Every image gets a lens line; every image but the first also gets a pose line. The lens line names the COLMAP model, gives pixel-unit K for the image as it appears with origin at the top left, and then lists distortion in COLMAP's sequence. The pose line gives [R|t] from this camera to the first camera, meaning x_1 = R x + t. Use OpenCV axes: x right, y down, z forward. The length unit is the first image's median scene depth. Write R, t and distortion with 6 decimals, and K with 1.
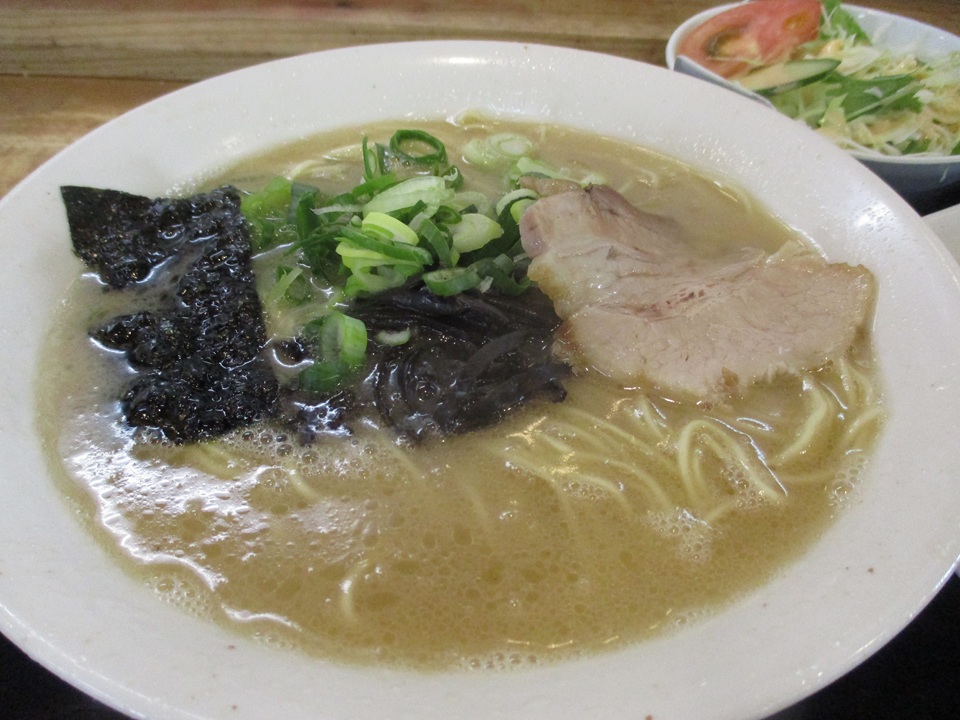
lens RADIAL K [[819.8, 0, 480.0], [0, 819.8, 360.0], [0, 0, 1]] dist [-0.054329, -0.003334]
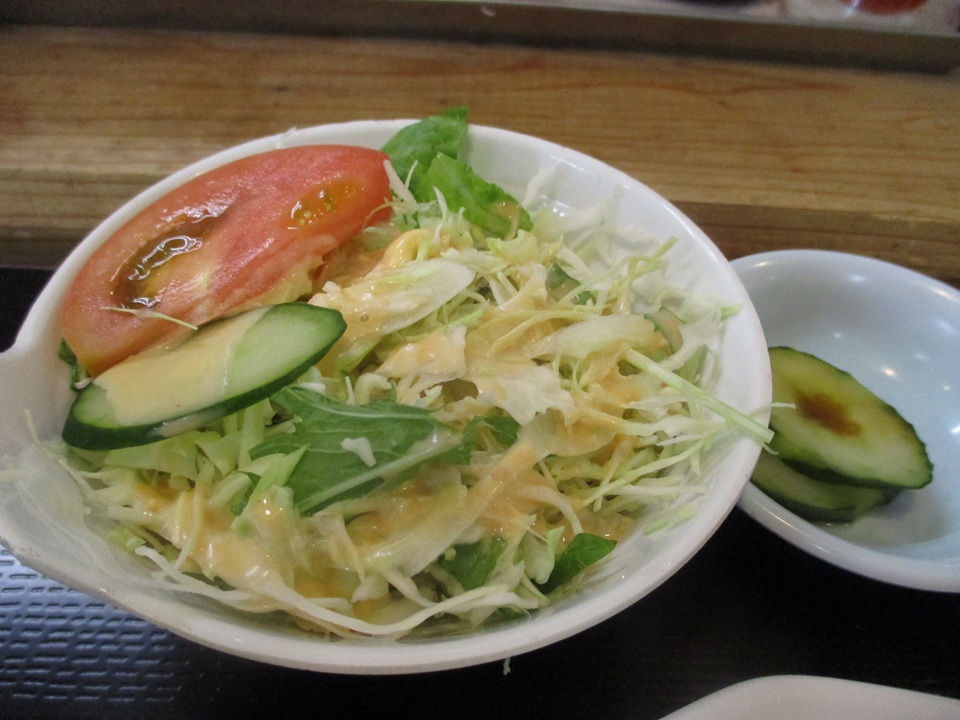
lens RADIAL K [[819.8, 0, 480.0], [0, 819.8, 360.0], [0, 0, 1]] dist [-0.054329, -0.003334]
pose [[0.995983, -0.039348, 0.080436, 0.735525], [0.037362, 0.998962, 0.026046, -0.549072], [-0.081378, -0.022936, 0.996419, 0.801244]]
